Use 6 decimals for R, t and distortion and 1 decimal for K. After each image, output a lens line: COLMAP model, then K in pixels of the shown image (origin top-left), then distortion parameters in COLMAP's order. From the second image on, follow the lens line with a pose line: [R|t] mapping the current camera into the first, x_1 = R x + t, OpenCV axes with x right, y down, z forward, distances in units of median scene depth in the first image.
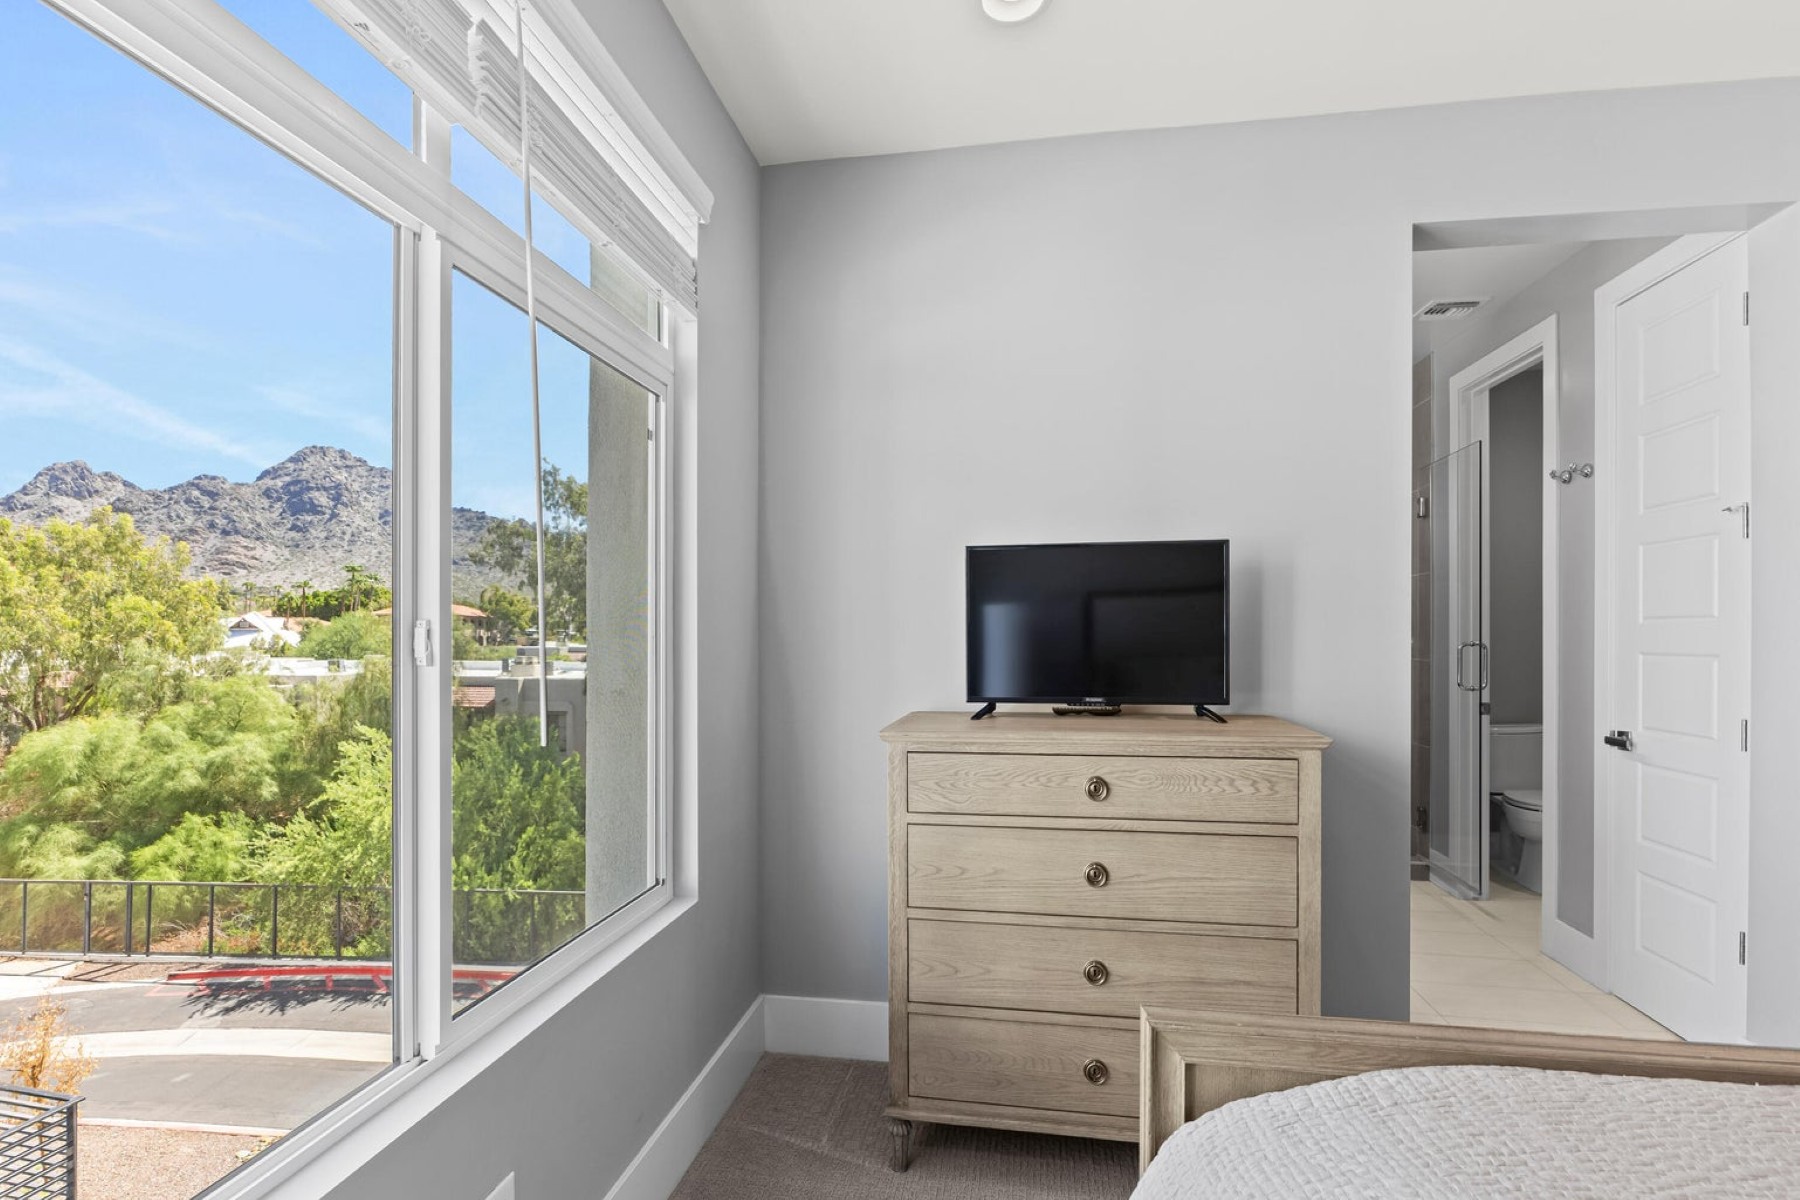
lens RADIAL K [[819.7, 0, 892.7], [0, 819.7, 642.9], [0, 0, 1]] dist [-0.012550, -0.000159]
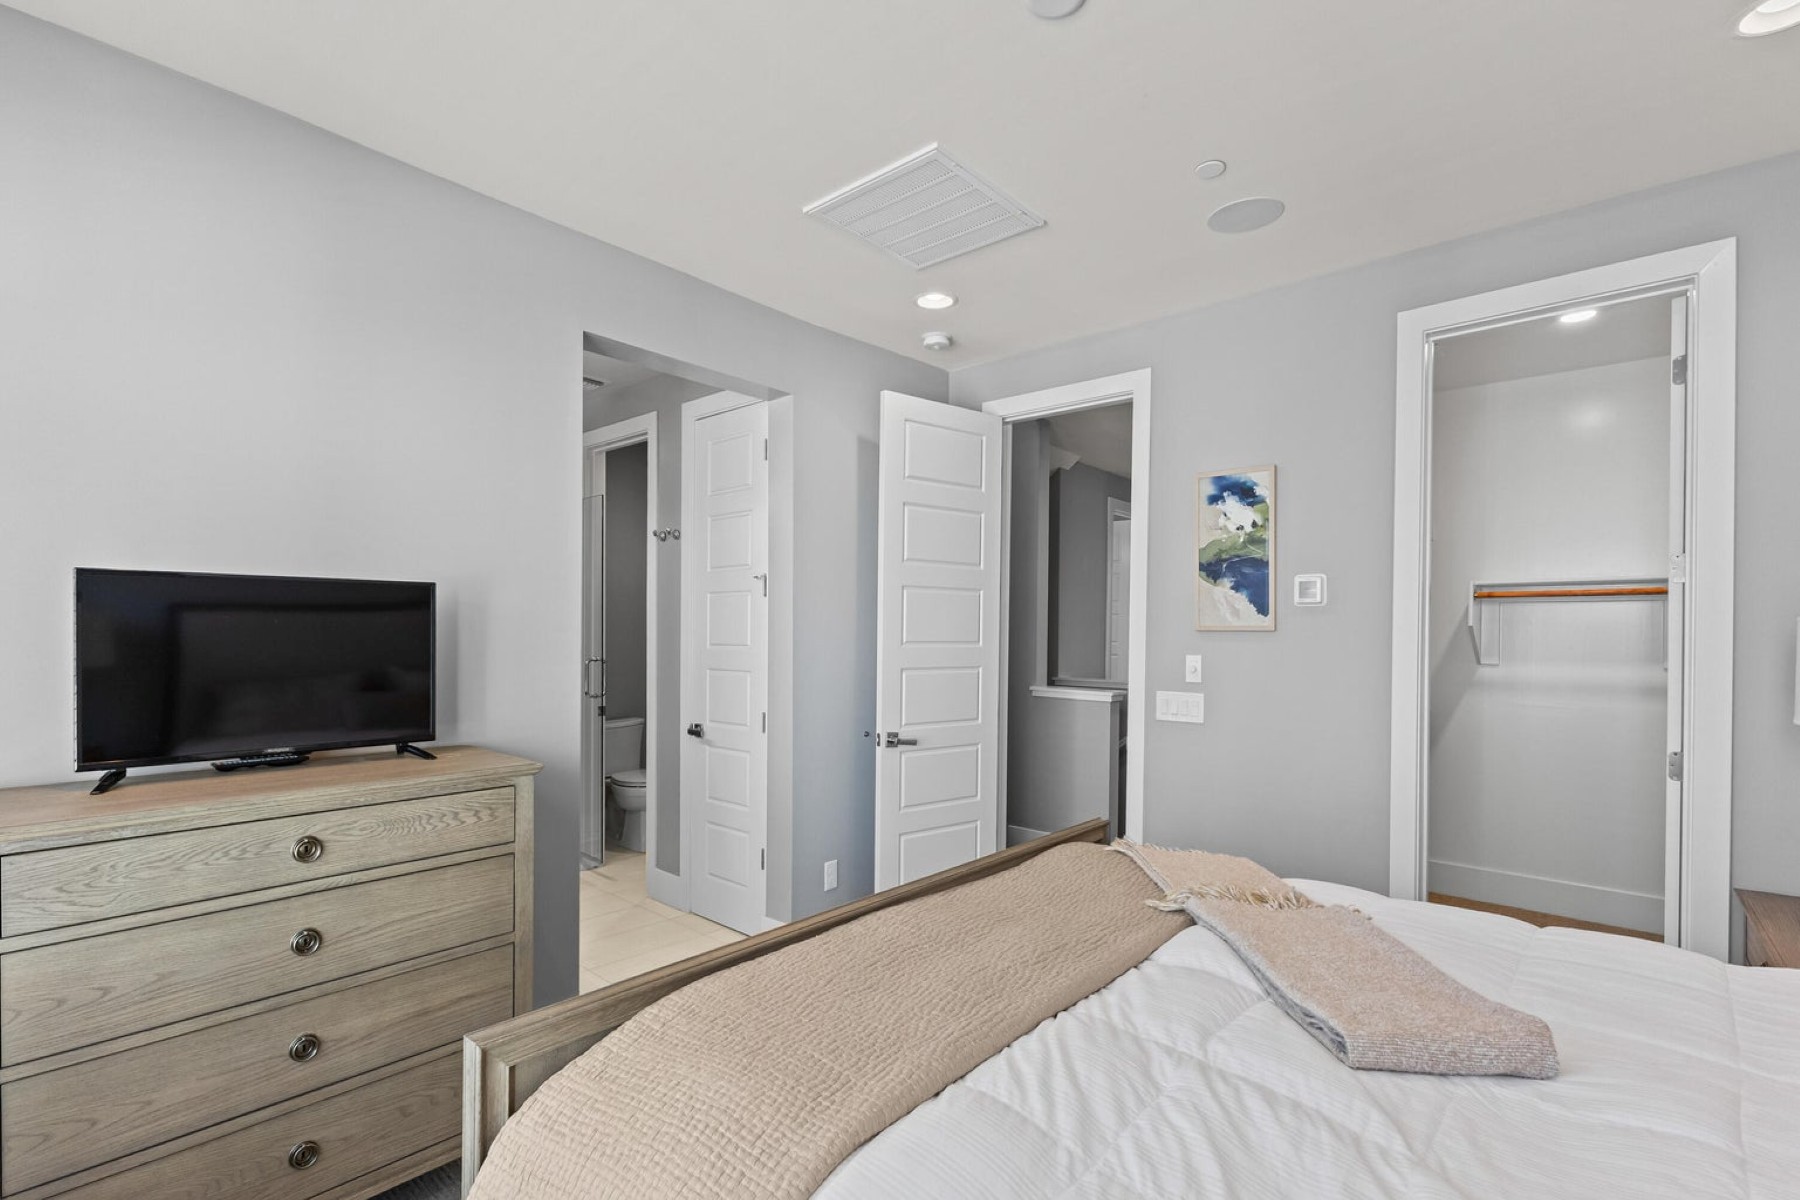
lens RADIAL K [[815.2, 0, 913.6], [0, 815.2, 638.9], [0, 0, 1]] dist [0.001974, -0.001064]
pose [[0.508695, -0.000307, 0.860946, -0.194813], [-0.001489, 0.999998, 0.001236, -0.062195], [-0.860945, -0.001911, 0.508694, -0.065299]]
